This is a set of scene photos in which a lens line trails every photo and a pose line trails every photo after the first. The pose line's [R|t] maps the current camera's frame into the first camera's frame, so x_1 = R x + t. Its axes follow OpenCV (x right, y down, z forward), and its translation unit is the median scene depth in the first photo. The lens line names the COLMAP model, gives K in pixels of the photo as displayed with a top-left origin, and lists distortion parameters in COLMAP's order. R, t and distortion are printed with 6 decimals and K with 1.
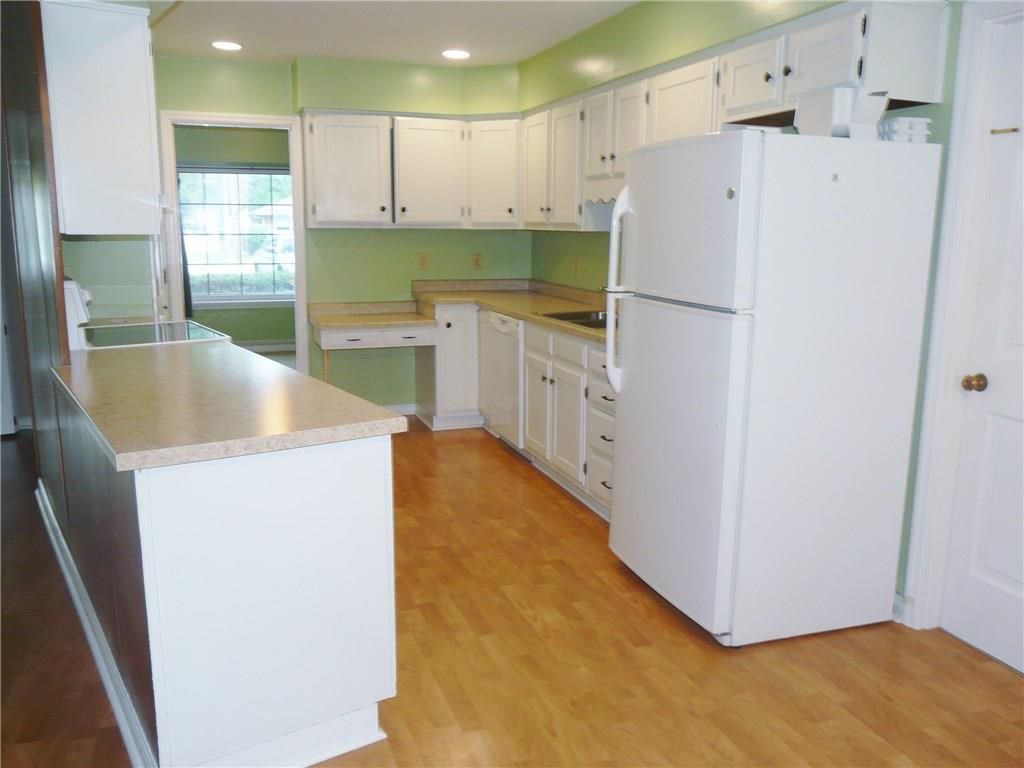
lens RADIAL K [[849.9, 0, 511.4], [0, 849.9, 380.1], [0, 0, 1]] dist [-0.072272, 0.086769]
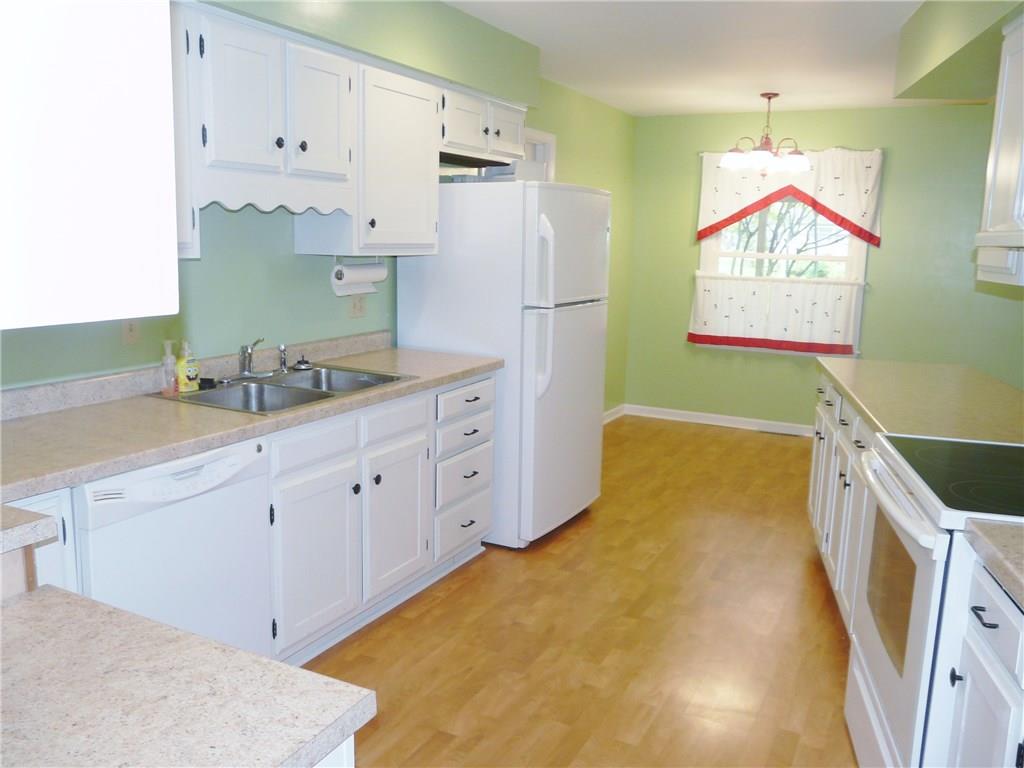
lens RADIAL K [[849.9, 0, 507.8], [0, 849.9, 378.2], [0, 0, 1]] dist [-0.072272, 0.086769]
pose [[-0.681546, -0.136365, 0.718957, -0.614659], [0.111964, 0.951483, 0.286607, -0.315533], [-0.723159, 0.275833, -0.633212, 1.644173]]
